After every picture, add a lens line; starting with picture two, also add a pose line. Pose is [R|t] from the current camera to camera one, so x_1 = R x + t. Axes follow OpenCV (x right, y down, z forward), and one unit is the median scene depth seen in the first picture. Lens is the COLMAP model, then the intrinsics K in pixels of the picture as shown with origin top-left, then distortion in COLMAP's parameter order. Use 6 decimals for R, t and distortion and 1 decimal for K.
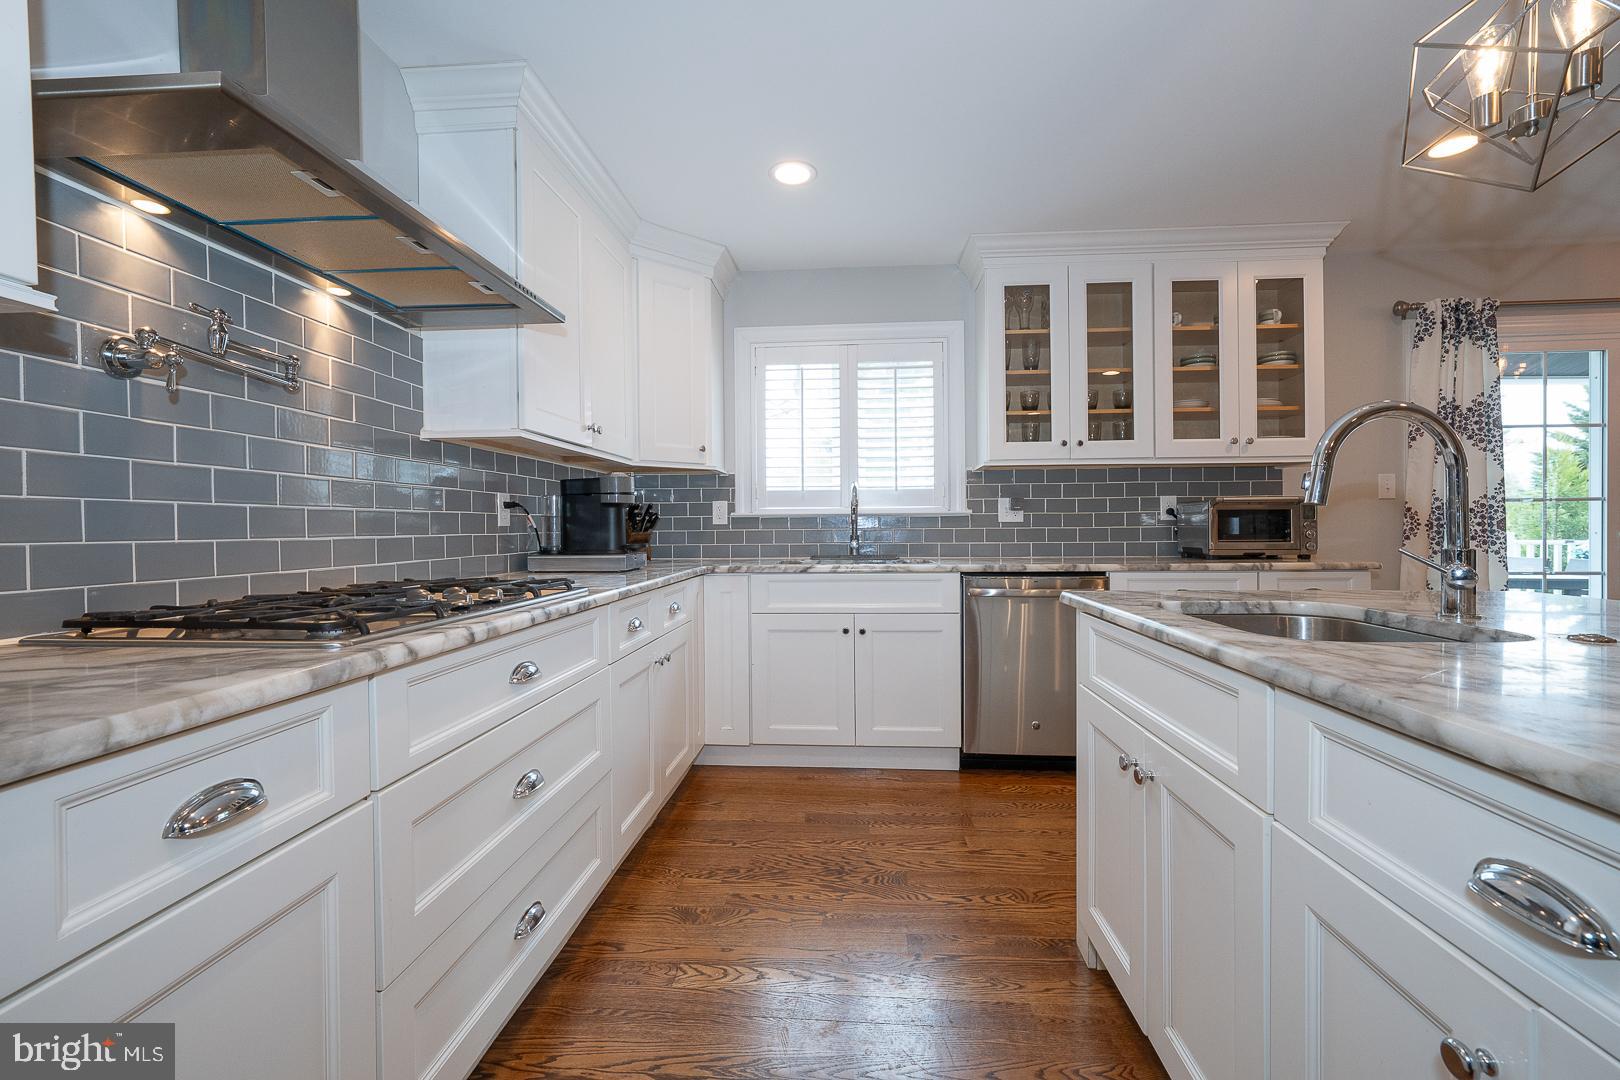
lens RADIAL K [[685.7, 0, 808.6], [0, 685.7, 533.6], [0, 0, 1]] dist [-0.003076, 0.000459]
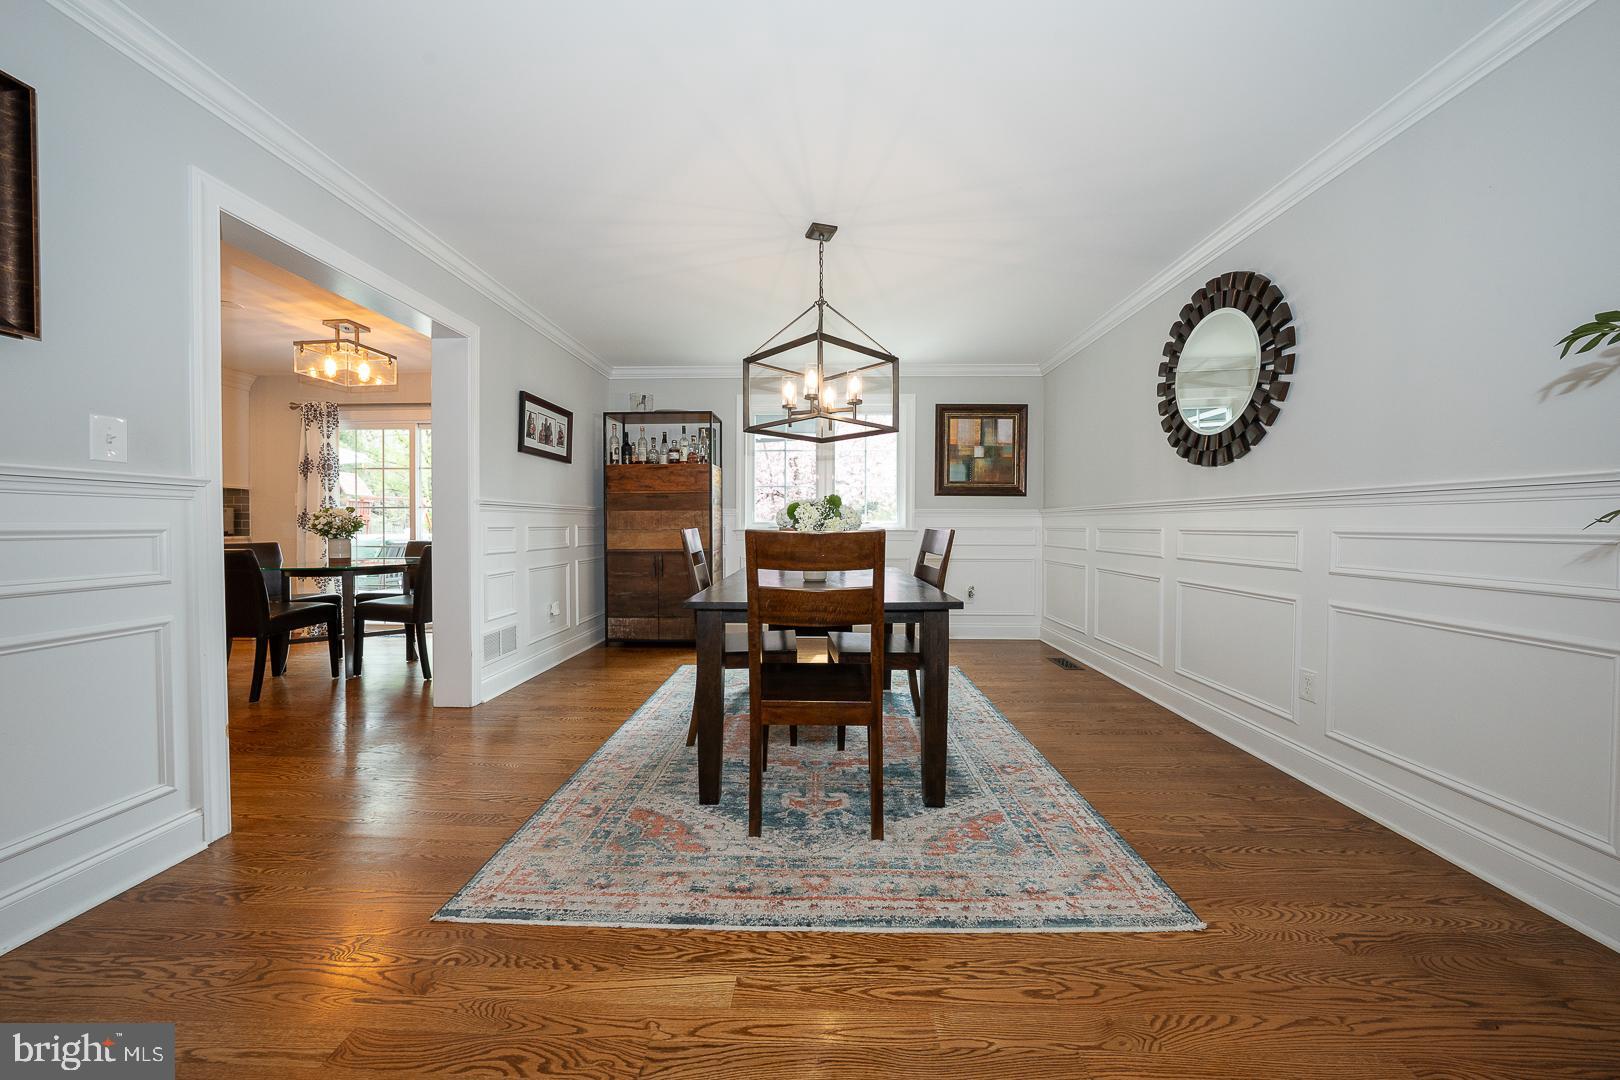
lens RADIAL K [[555.9, 0, 811.3], [0, 555.9, 531.1], [0, 0, 1]] dist [-0.021355, 0.004409]
pose [[0.999147, 0.009167, 0.040275, 2.315491], [-0.009327, 0.999949, 0.003766, -0.000081], [-0.040239, -0.004138, 0.999182, -0.594912]]
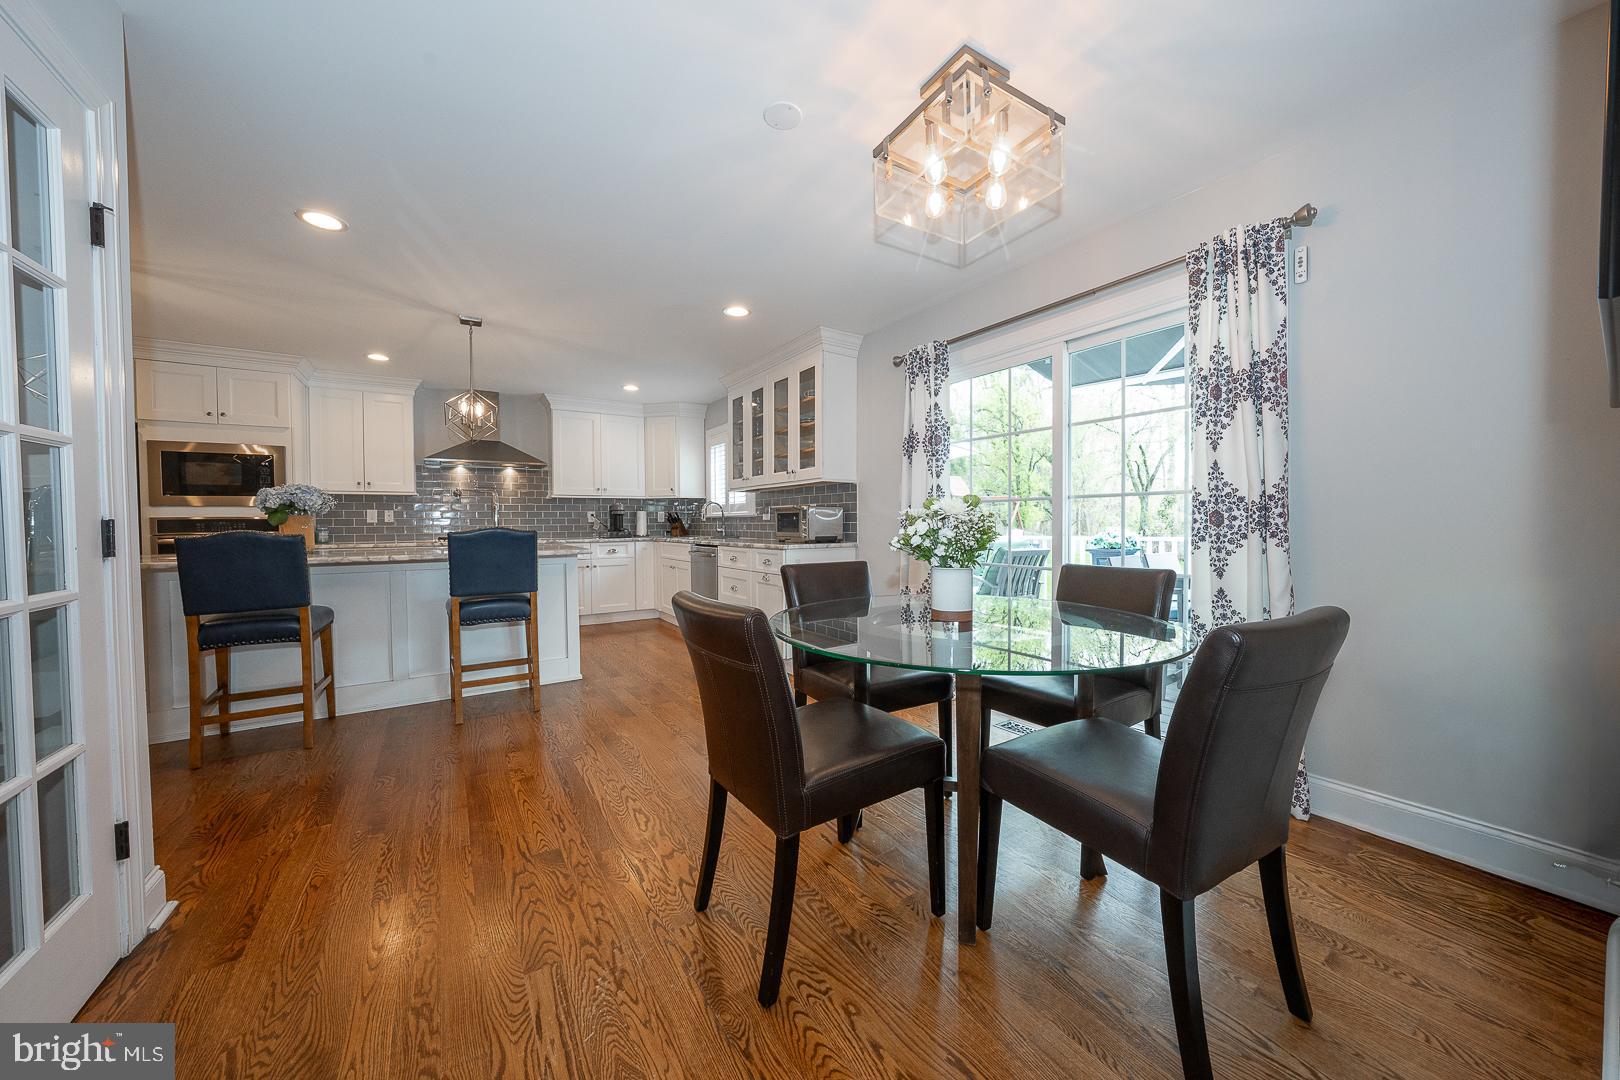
lens RADIAL K [[555.9, 0, 806.8], [0, 555.9, 530.0], [0, 0, 1]] dist [-0.021355, 0.004409]
pose [[0.605312, 0.014750, -0.795852, 1.684461], [-0.003024, 0.999864, 0.016231, -0.013868], [0.795983, -0.007418, 0.605274, 0.197758]]
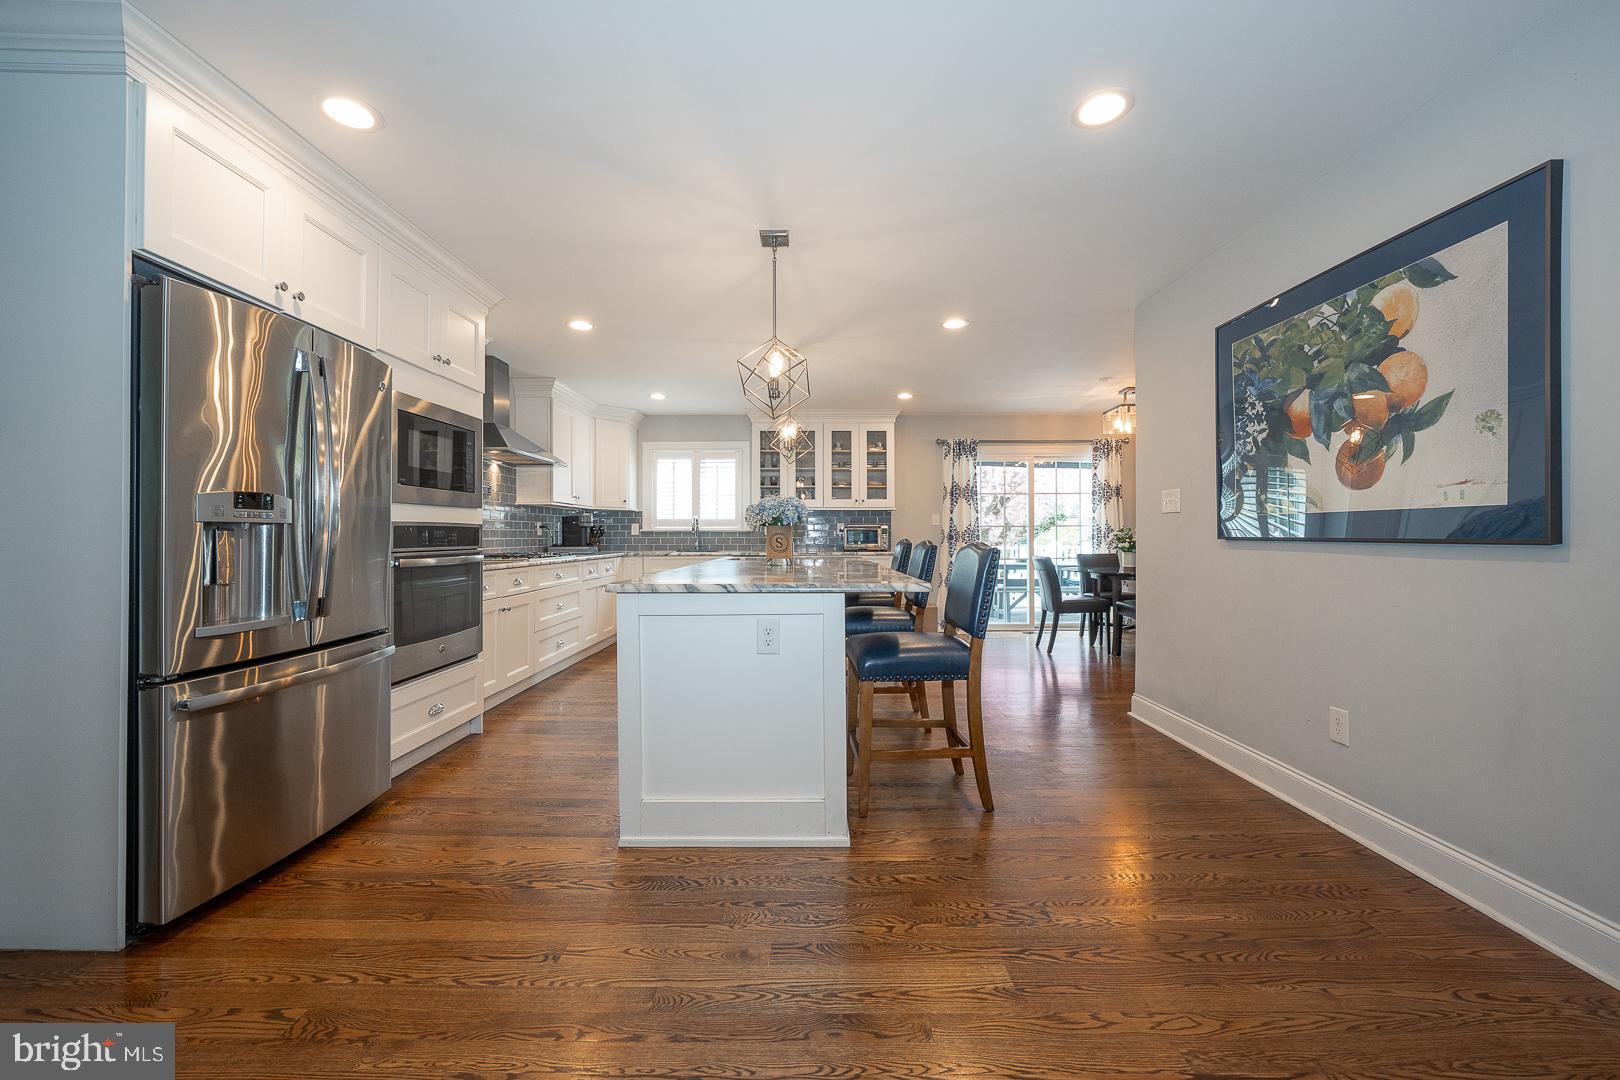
lens RADIAL K [[635.5, 0, 808.6], [0, 635.5, 529.1], [0, 0, 1]] dist [-0.007201, 0.000111]
pose [[0.997834, 0.007412, 0.065366, 0.308642], [-0.006093, 0.999774, -0.020357, 0.006437], [-0.065502, 0.019915, 0.997654, -1.102183]]
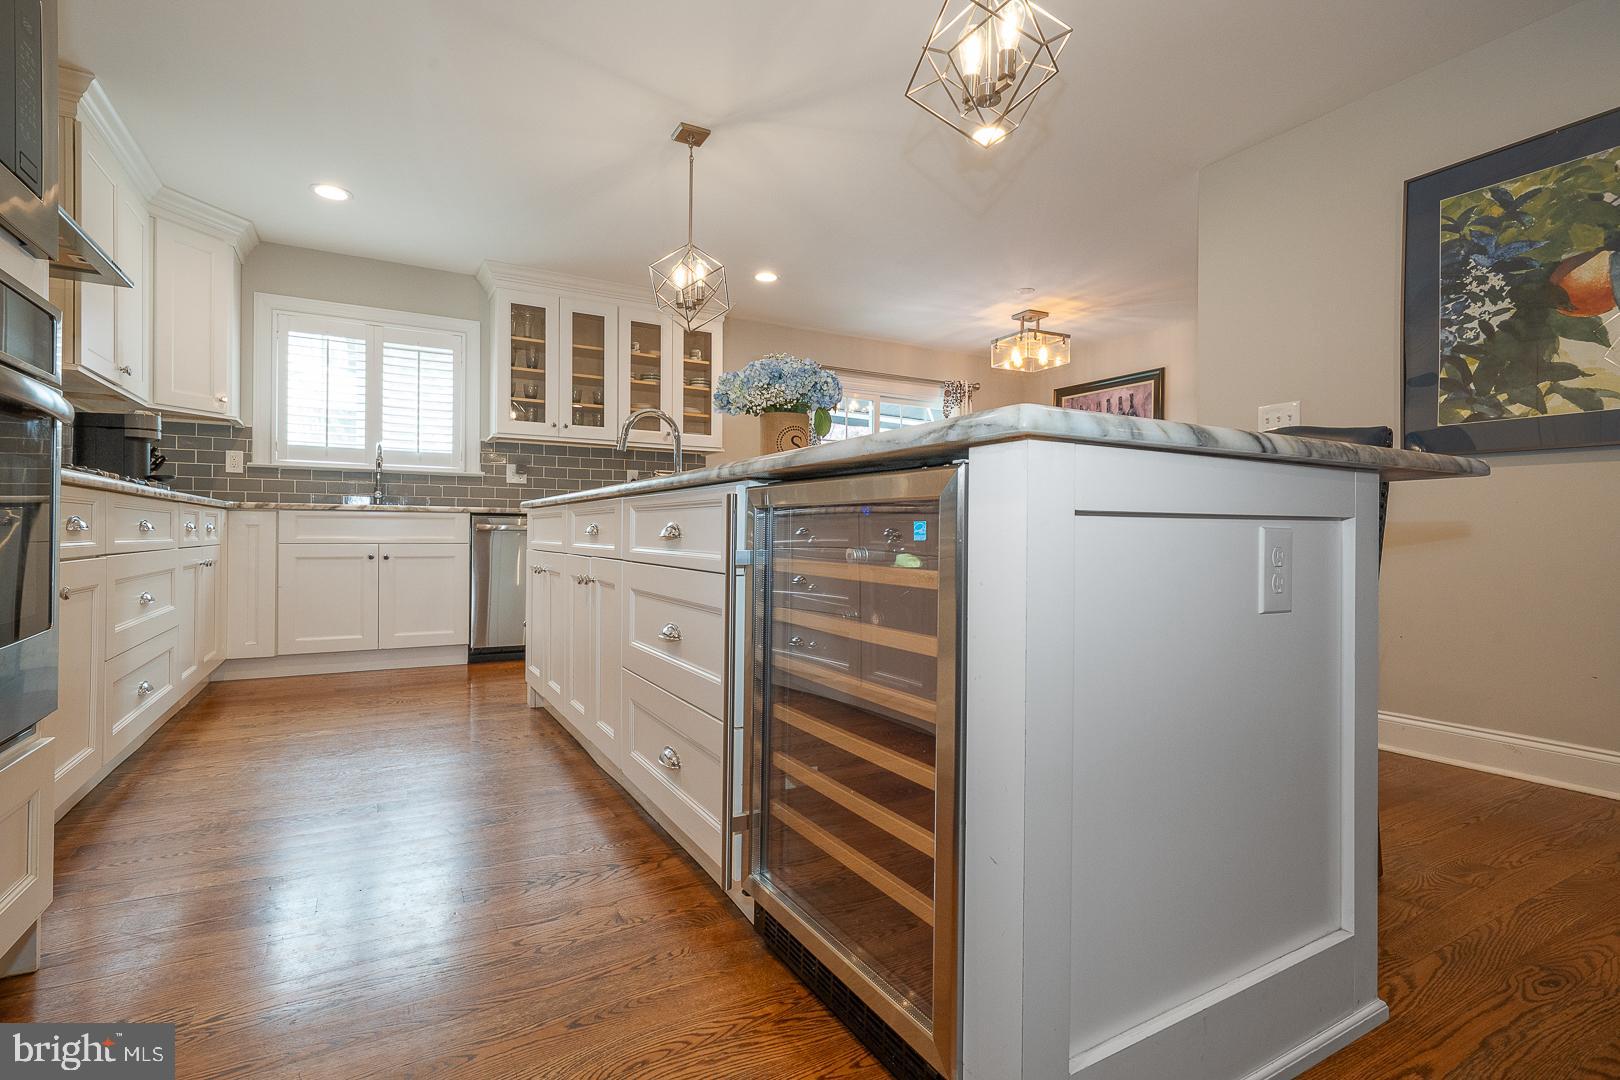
lens RADIAL K [[783.4, 0, 810.5], [0, 783.4, 531.9], [0, 0, 1]] dist [0.005598, 0.001637]
pose [[0.830912, 0.016927, 0.556147, -0.070003], [-0.009663, 0.999825, -0.015995, 0.100898], [-0.556320, 0.007916, 0.830930, -0.581265]]
